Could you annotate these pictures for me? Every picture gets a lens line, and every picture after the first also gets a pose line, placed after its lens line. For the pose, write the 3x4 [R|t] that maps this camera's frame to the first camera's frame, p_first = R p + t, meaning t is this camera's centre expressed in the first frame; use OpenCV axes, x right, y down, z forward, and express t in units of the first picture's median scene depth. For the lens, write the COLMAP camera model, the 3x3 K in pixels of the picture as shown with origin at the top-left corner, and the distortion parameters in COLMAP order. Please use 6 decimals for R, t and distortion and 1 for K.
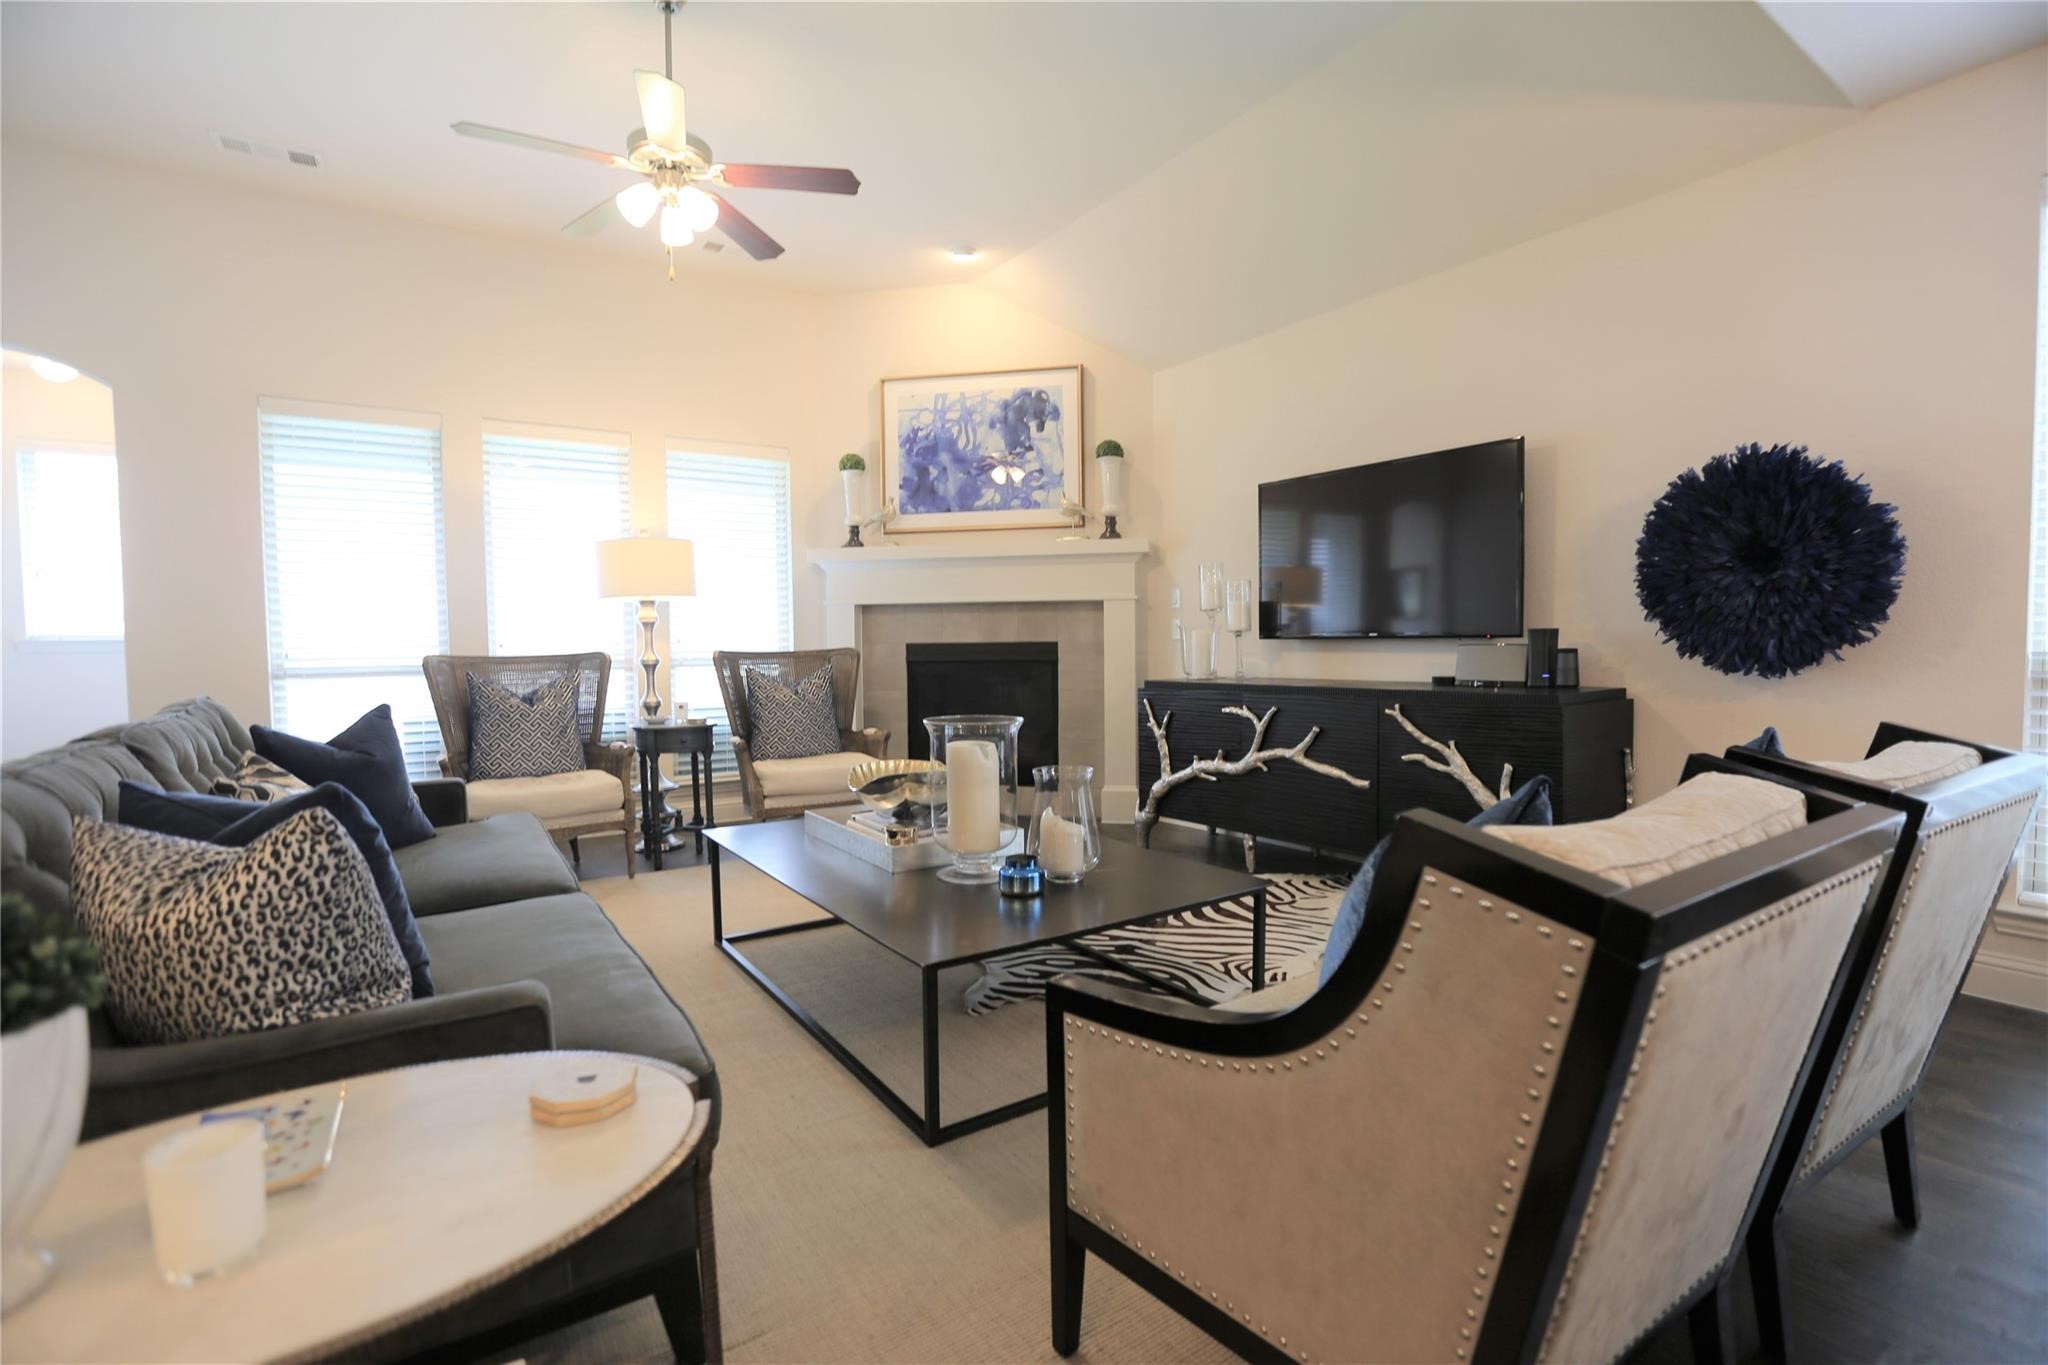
lens RADIAL K [[933.5, 0, 1022.6], [0, 933.5, 688.8], [0, 0, 1]] dist [-0.020045, 0.003036]
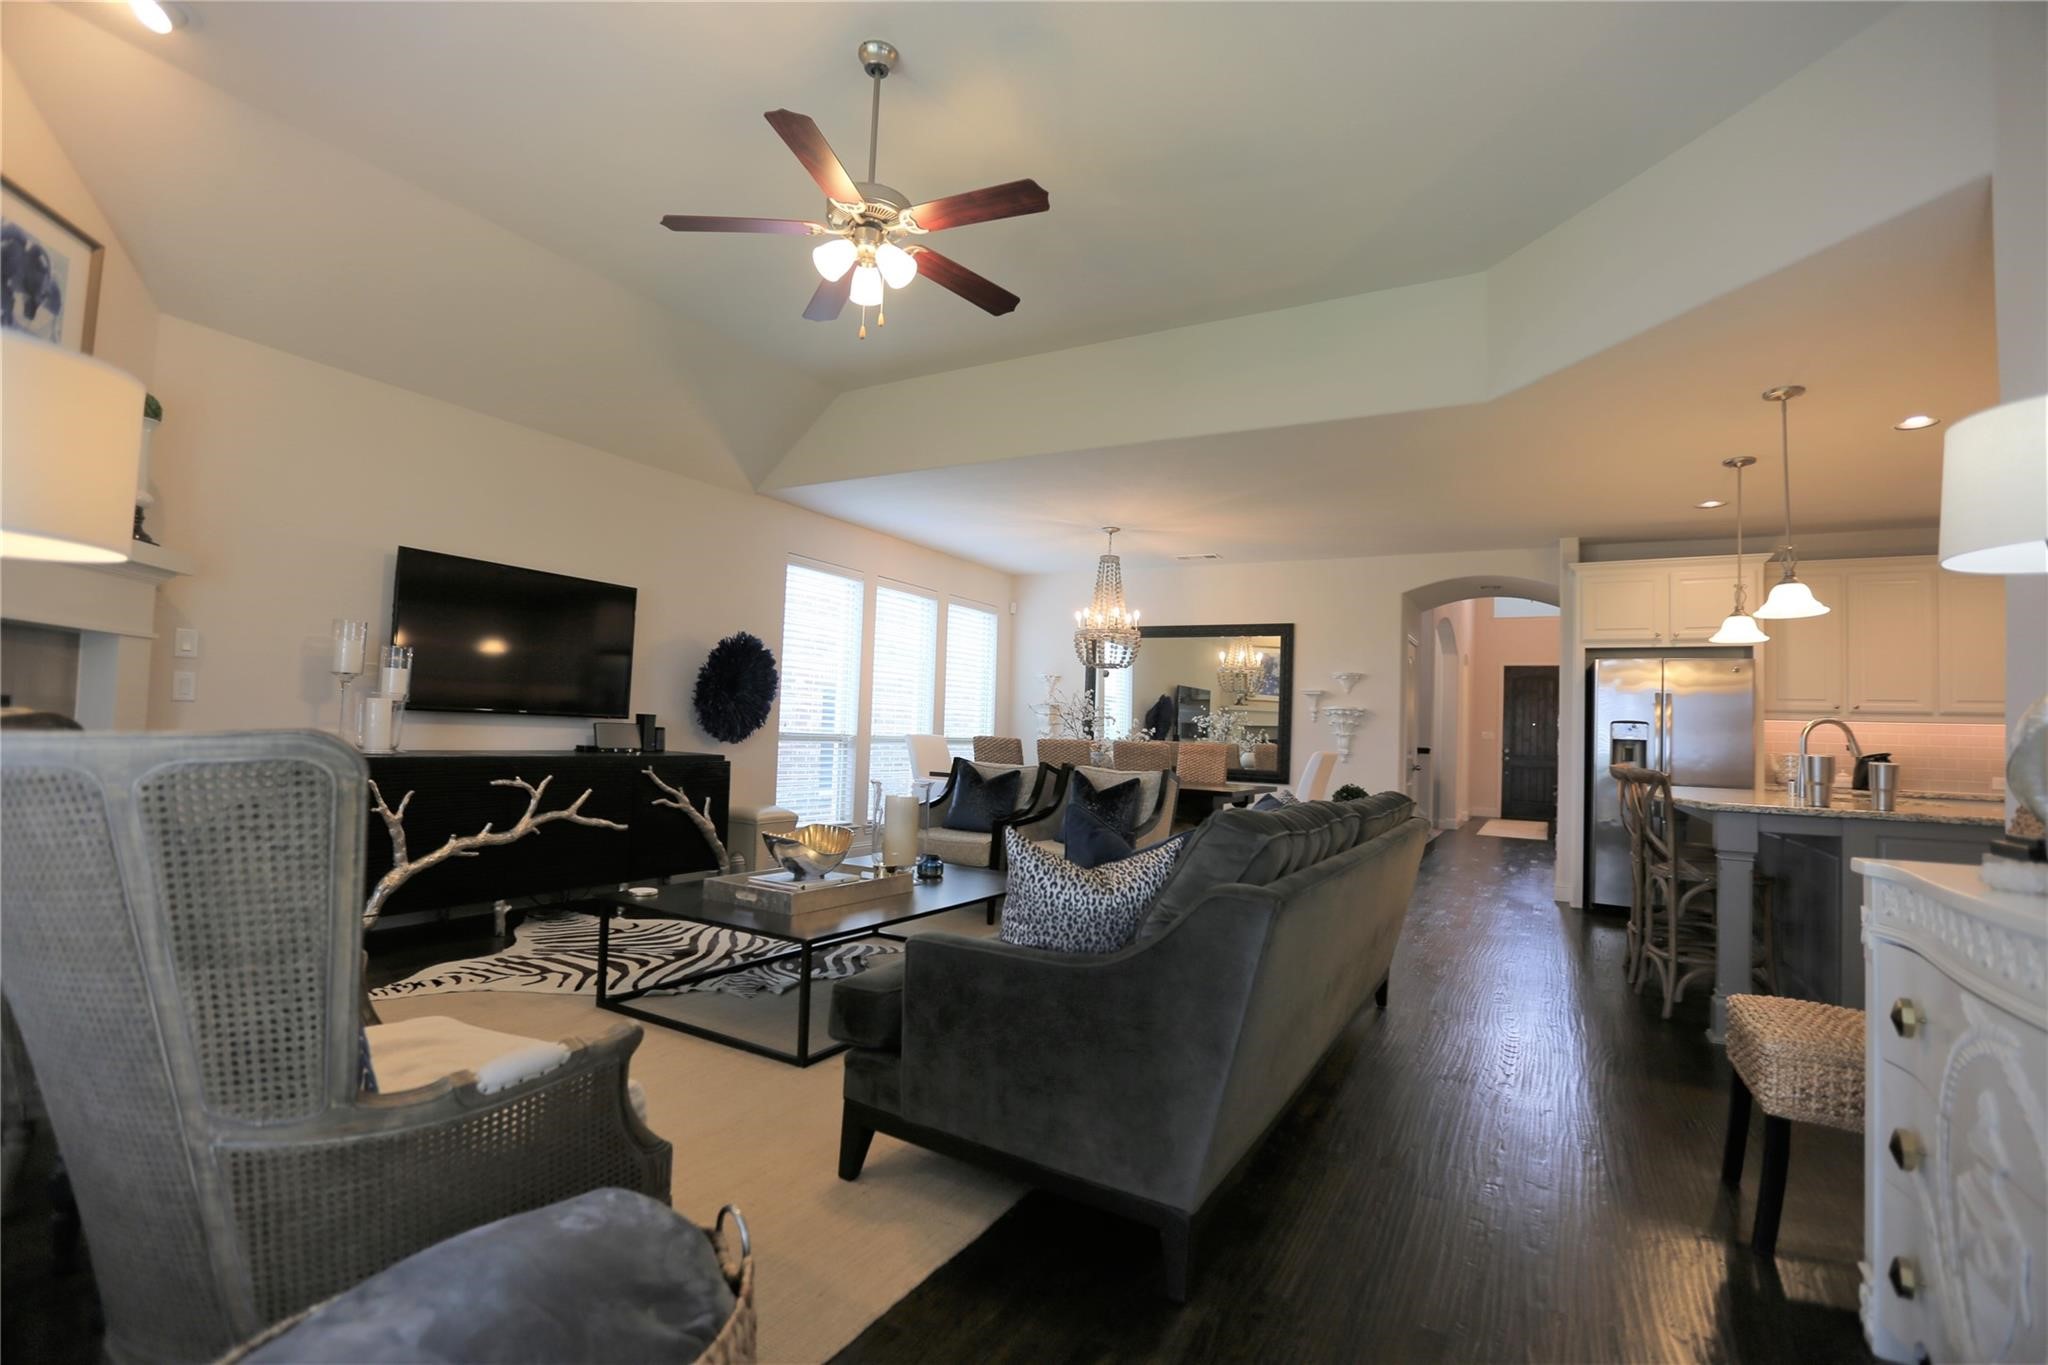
lens RADIAL K [[933.5, 0, 1016.6], [0, 933.5, 692.0], [0, 0, 1]] dist [-0.020045, 0.003036]
pose [[-0.434492, 0.037292, 0.899903, -0.973558], [0.017100, 0.999304, -0.033155, -0.033637], [-0.900513, 0.000983, -0.434827, 0.957967]]
